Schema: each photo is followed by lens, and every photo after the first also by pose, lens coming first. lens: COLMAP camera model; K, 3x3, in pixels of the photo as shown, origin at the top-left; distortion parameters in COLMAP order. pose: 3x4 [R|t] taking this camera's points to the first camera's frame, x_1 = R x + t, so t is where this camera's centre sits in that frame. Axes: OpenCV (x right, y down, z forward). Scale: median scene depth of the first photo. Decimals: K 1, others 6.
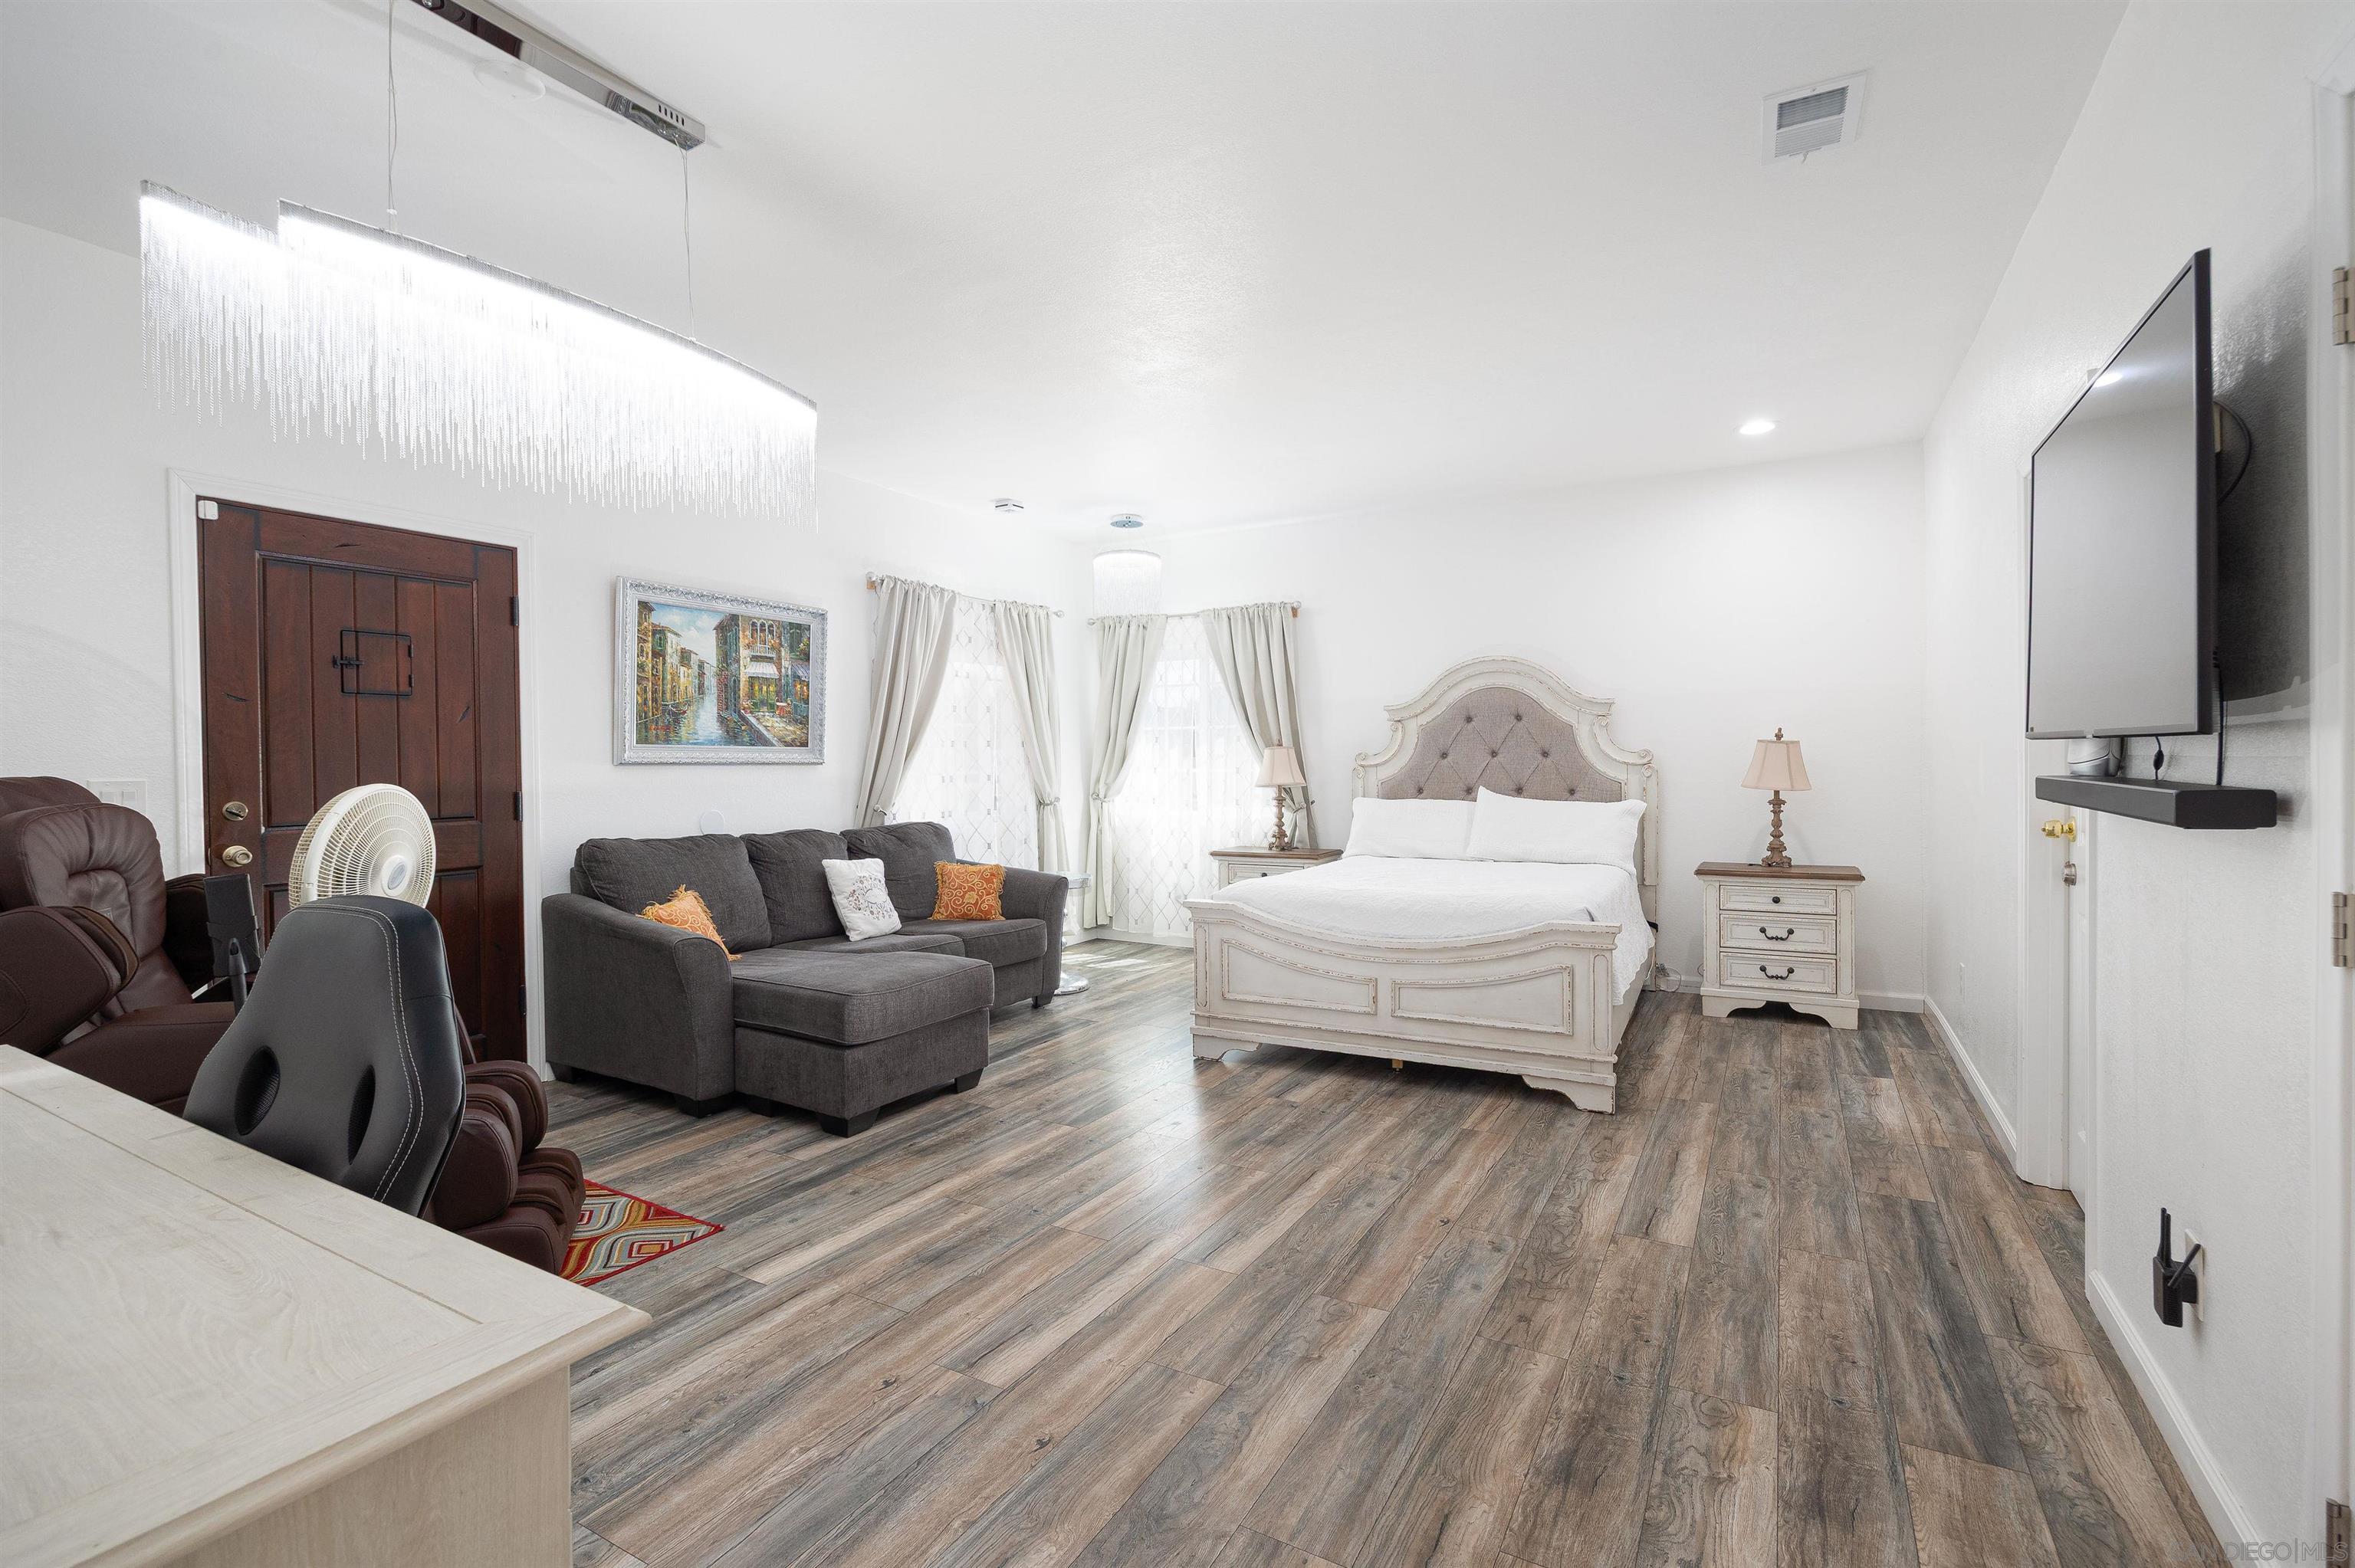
lens RADIAL K [[1079.1, 0, 1174.1], [0, 1079.1, 779.3], [0, 0, 1]] dist [-0.012433, 0.001778]
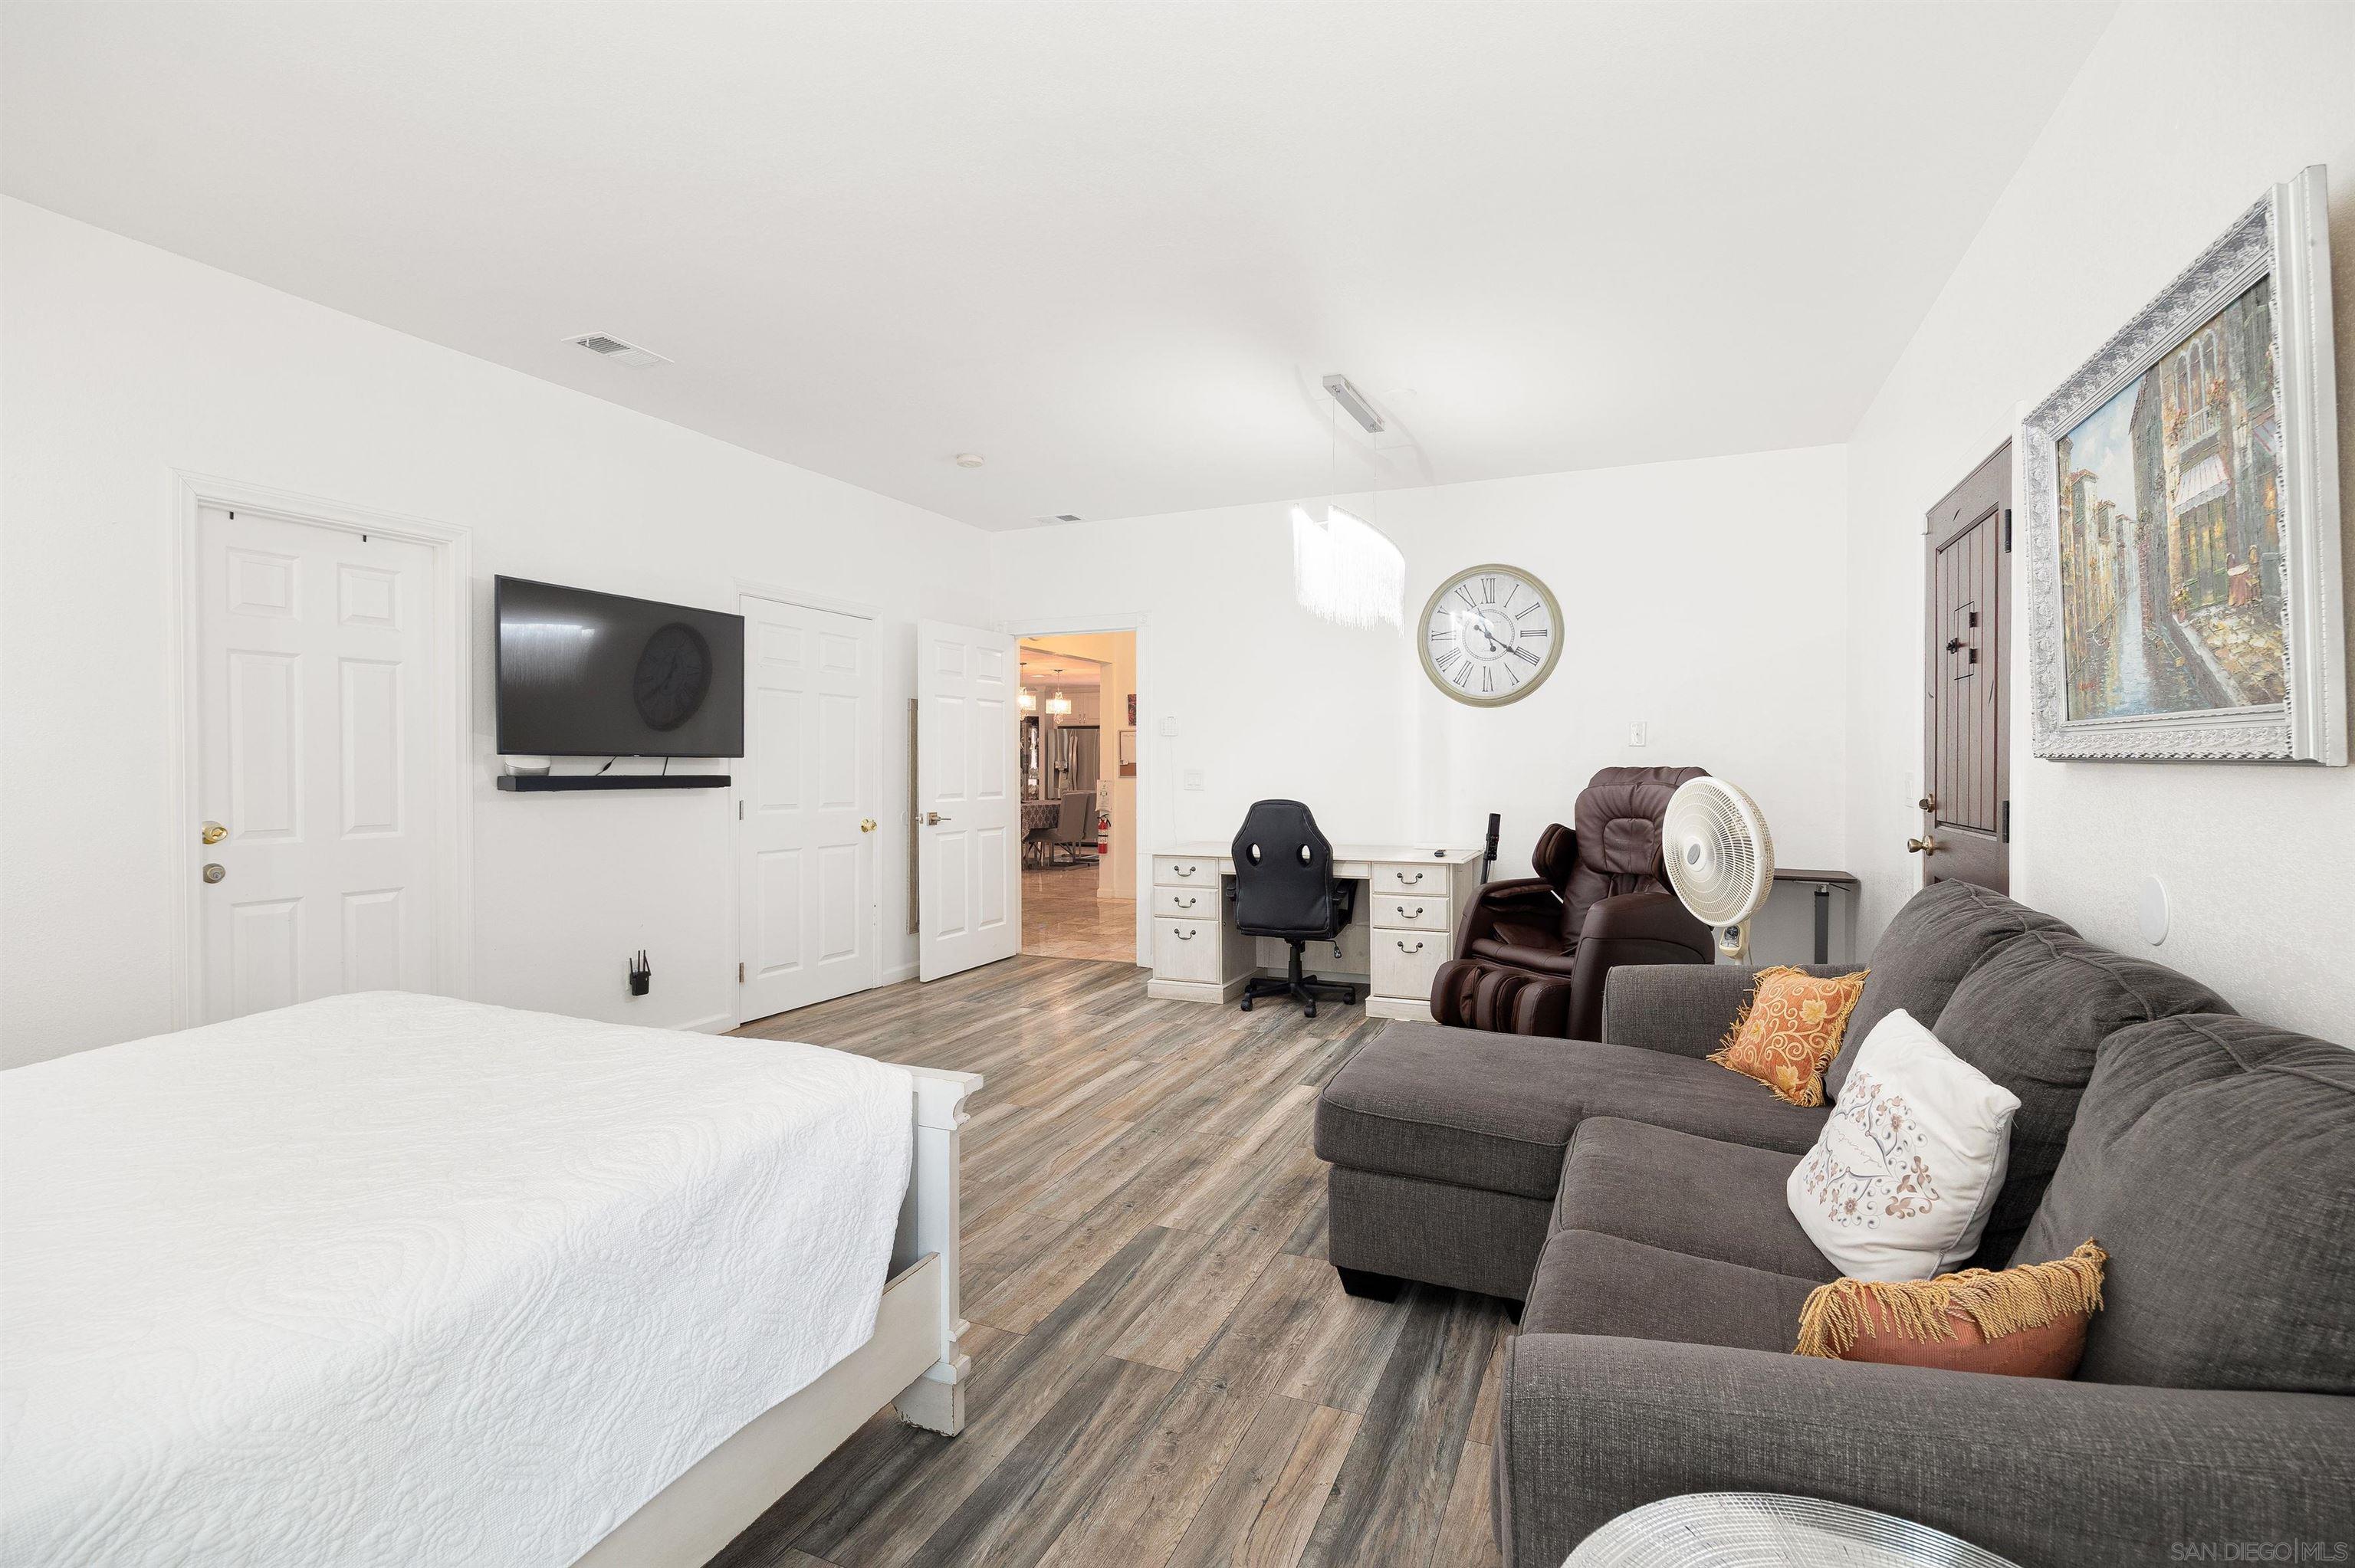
lens RADIAL K [[1079.1, 0, 1173.3], [0, 1079.1, 768.7], [0, 0, 1]] dist [-0.012433, 0.001778]
pose [[-0.996357, 0.005948, -0.085071, -0.048834], [0.004149, 0.999764, 0.021314, -0.034035], [0.085177, 0.020884, -0.996147, 2.199418]]
